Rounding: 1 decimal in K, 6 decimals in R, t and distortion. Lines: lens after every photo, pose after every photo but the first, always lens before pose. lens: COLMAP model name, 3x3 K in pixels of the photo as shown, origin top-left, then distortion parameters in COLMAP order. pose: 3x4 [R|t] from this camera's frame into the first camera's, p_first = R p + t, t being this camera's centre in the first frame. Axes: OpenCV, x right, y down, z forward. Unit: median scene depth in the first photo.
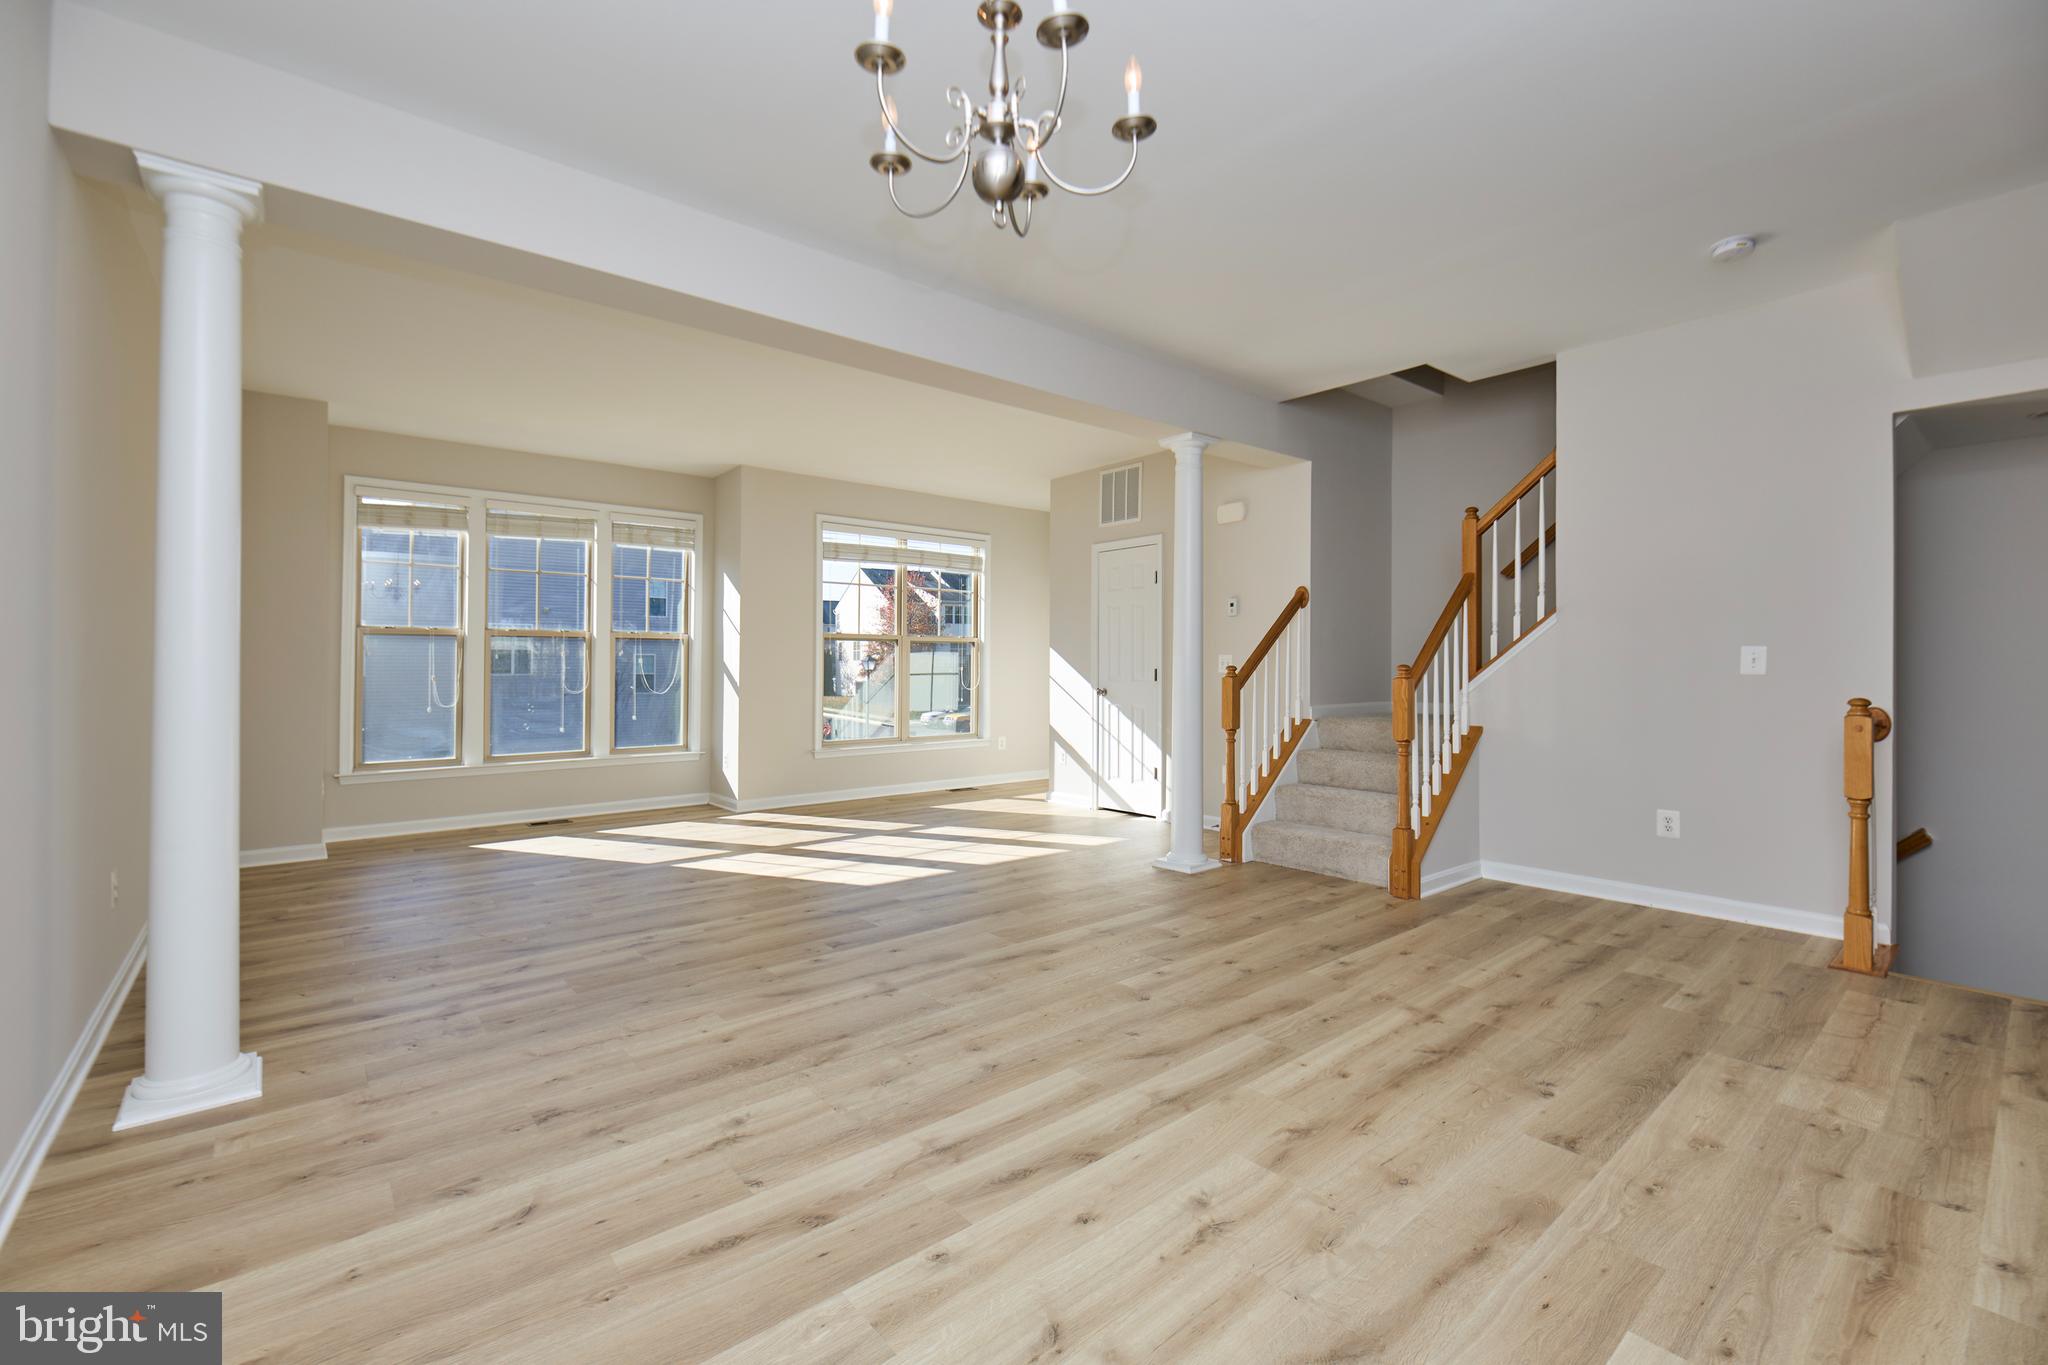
lens RADIAL K [[880.9, 0, 1068.3], [0, 880.9, 679.1], [0, 0, 1]] dist [0.000137, -0.002910]
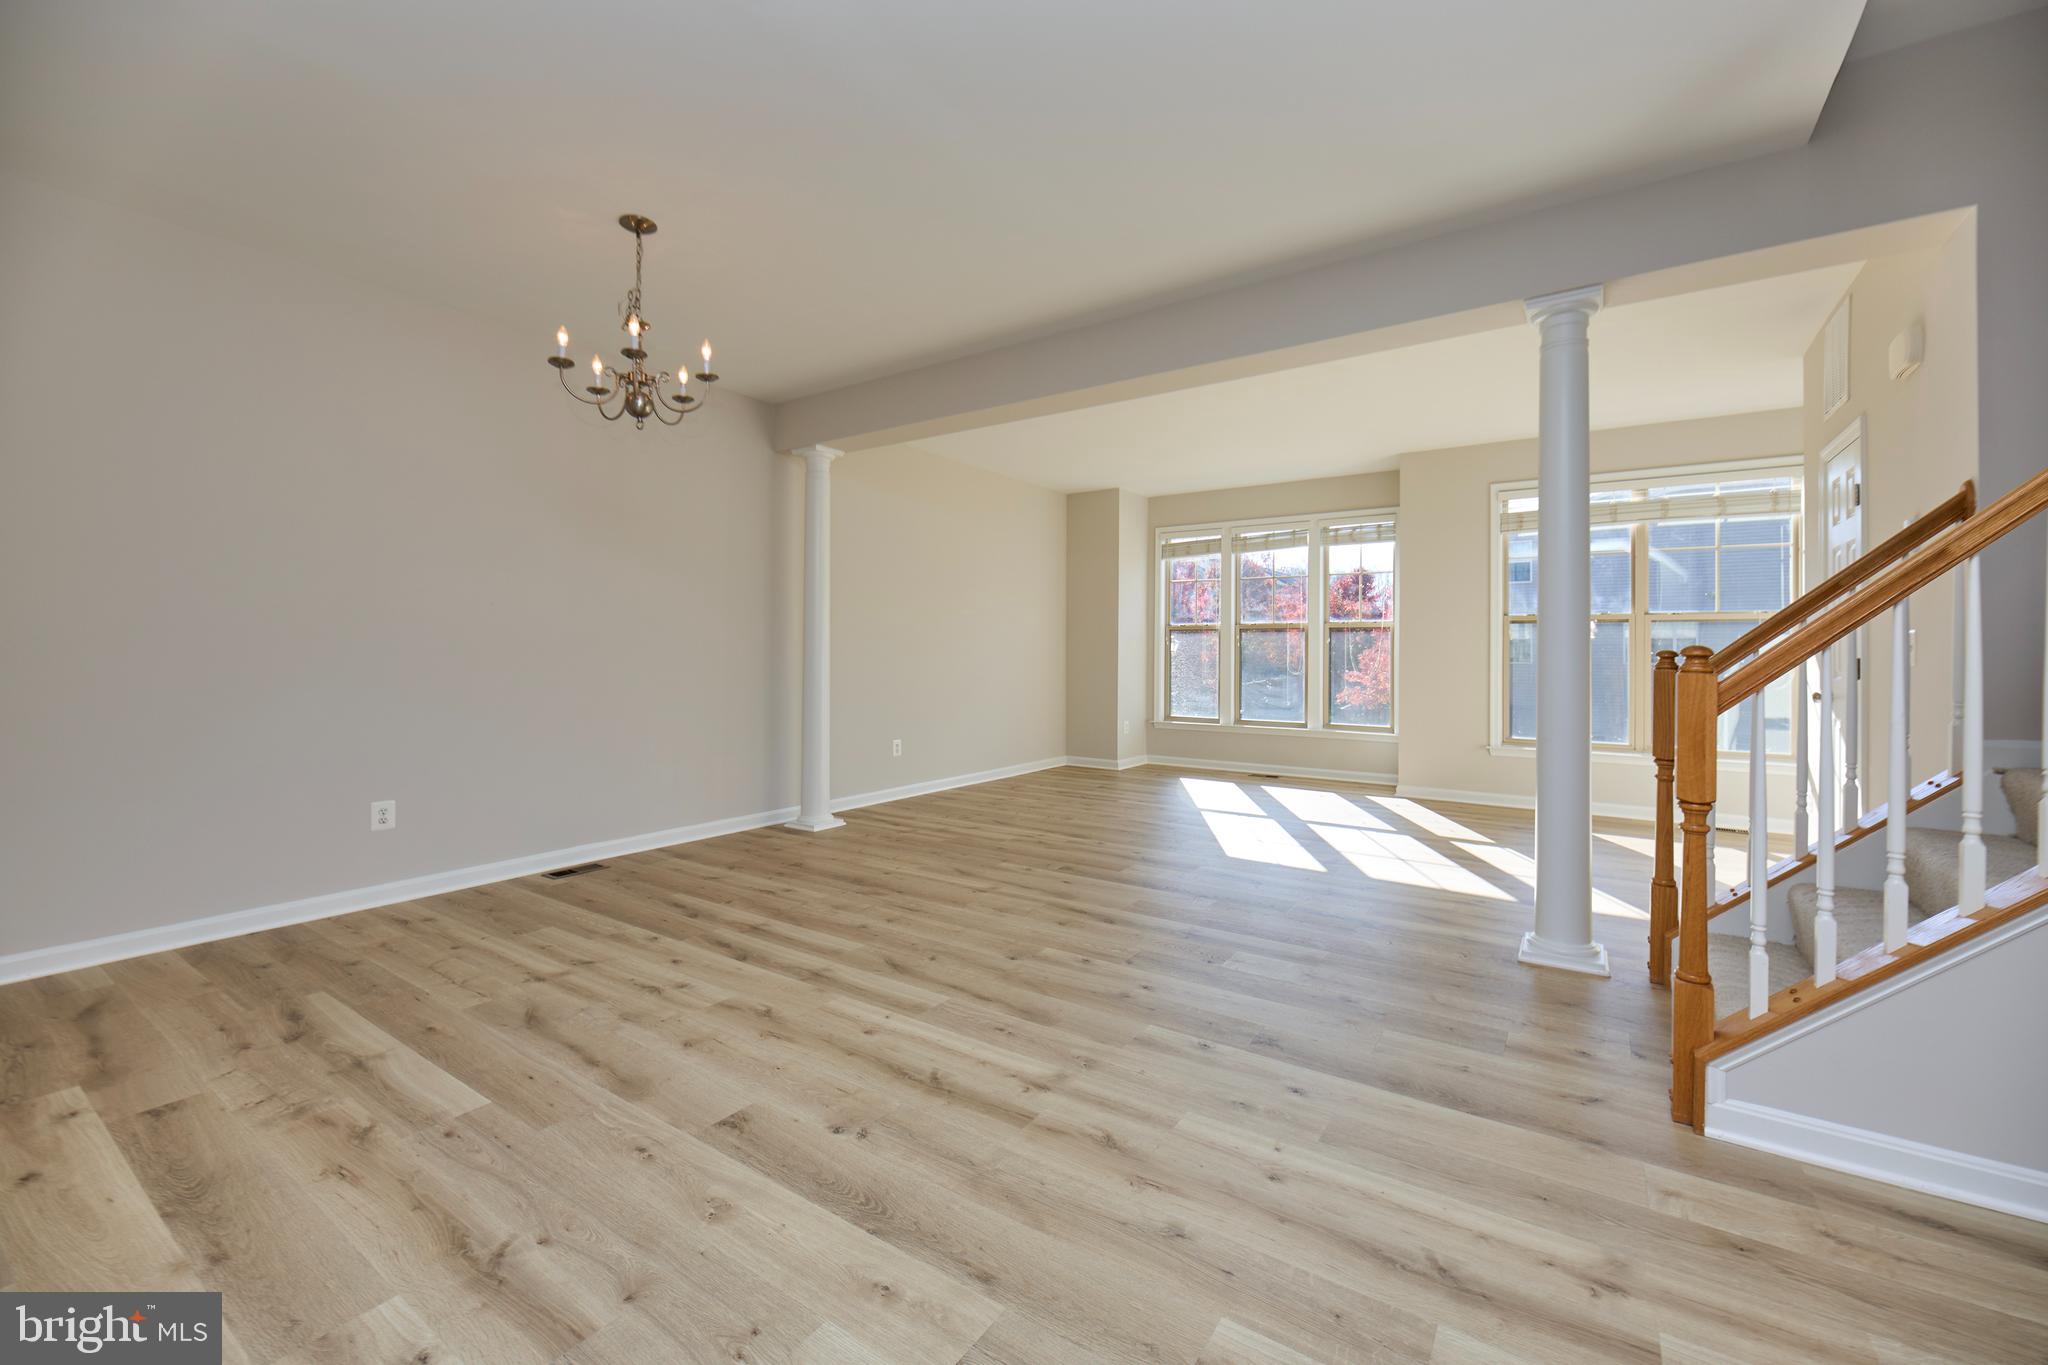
lens RADIAL K [[868.0, 0, 1005.2], [0, 868.0, 660.9], [0, 0, 1]] dist [-0.001366, -0.000803]
pose [[0.221882, 0.010802, -0.975014, 1.312718], [-0.019749, 0.999783, 0.006582, -0.005867], [0.974873, 0.017795, 0.222048, 0.888314]]
